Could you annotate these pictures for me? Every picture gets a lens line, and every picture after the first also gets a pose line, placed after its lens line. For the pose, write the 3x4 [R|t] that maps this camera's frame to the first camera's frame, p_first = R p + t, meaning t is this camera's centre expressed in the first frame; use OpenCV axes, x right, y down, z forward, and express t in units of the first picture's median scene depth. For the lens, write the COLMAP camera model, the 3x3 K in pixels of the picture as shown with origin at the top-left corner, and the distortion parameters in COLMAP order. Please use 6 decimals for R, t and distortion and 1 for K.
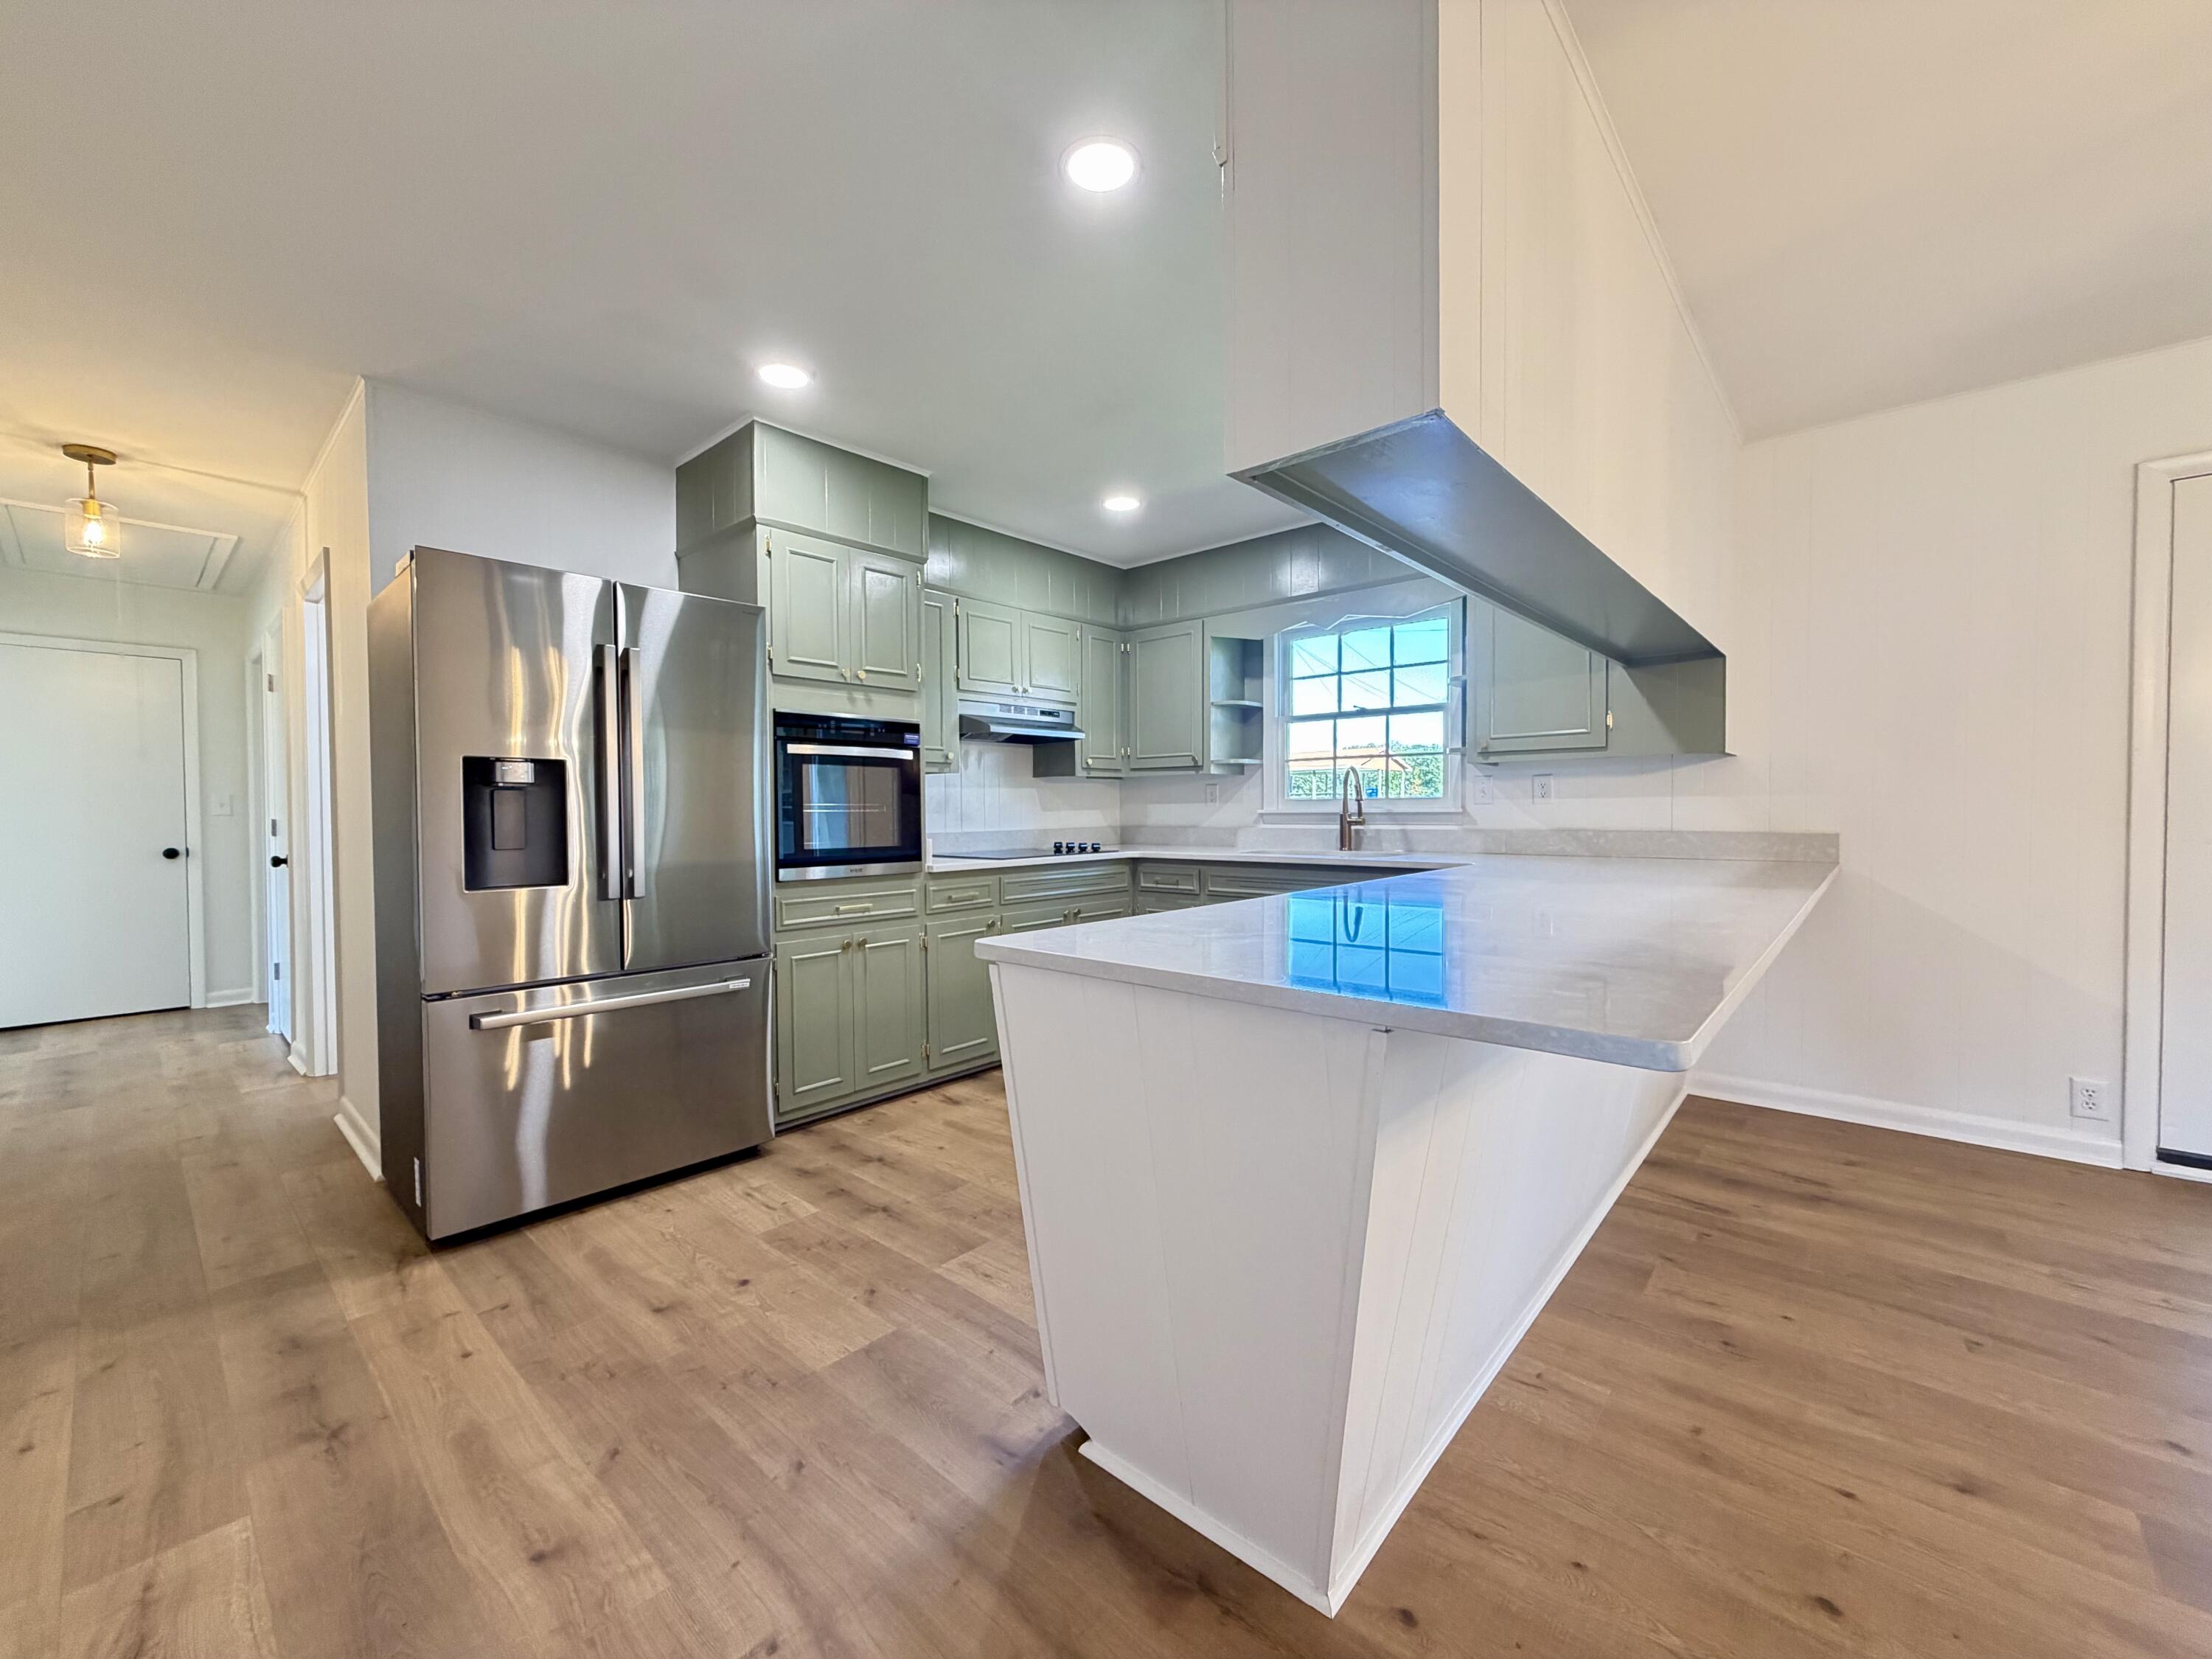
lens RADIAL K [[880.7, 0, 1095.0], [0, 880.7, 828.8], [0, 0, 1]] dist [-0.001073, 0.000223]
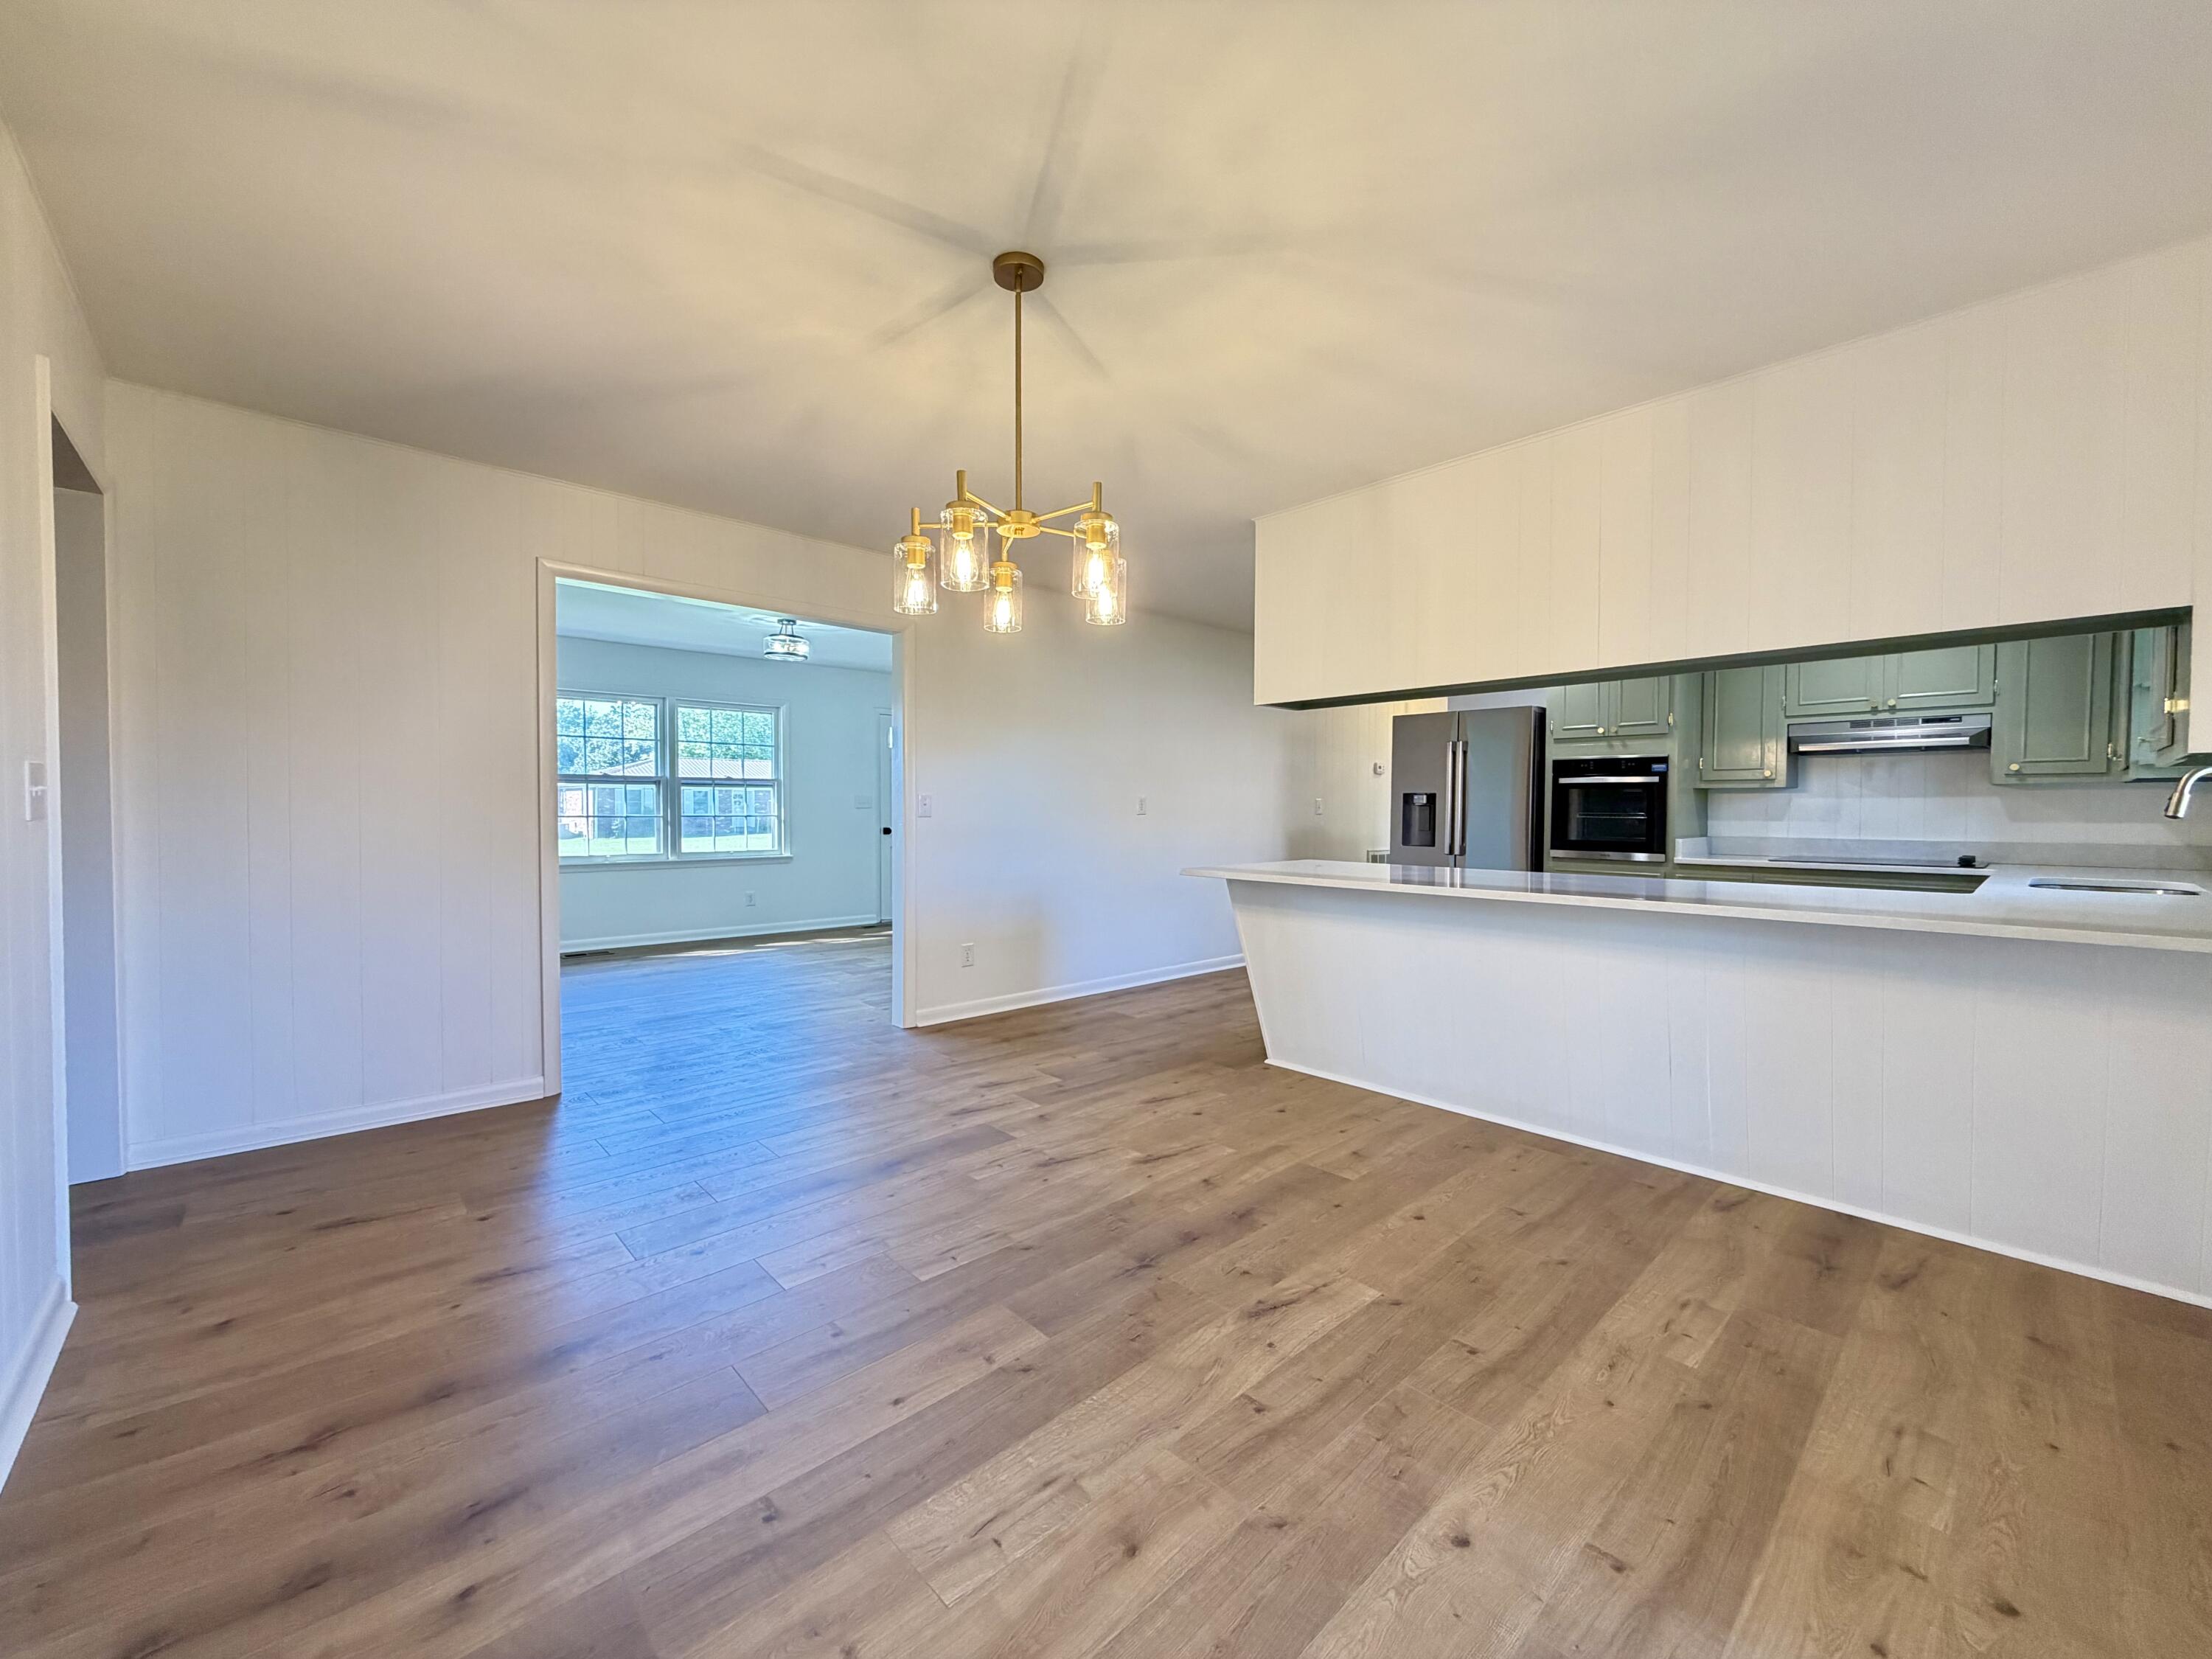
lens RADIAL K [[880.7, 0, 1107.7], [0, 880.7, 818.4], [0, 0, 1]] dist [-0.001073, 0.000223]
pose [[-0.085963, 0.024615, -0.995994, 1.430558], [-0.021490, 0.999416, 0.026554, -0.042594], [0.996067, 0.023687, -0.085384, 0.258096]]
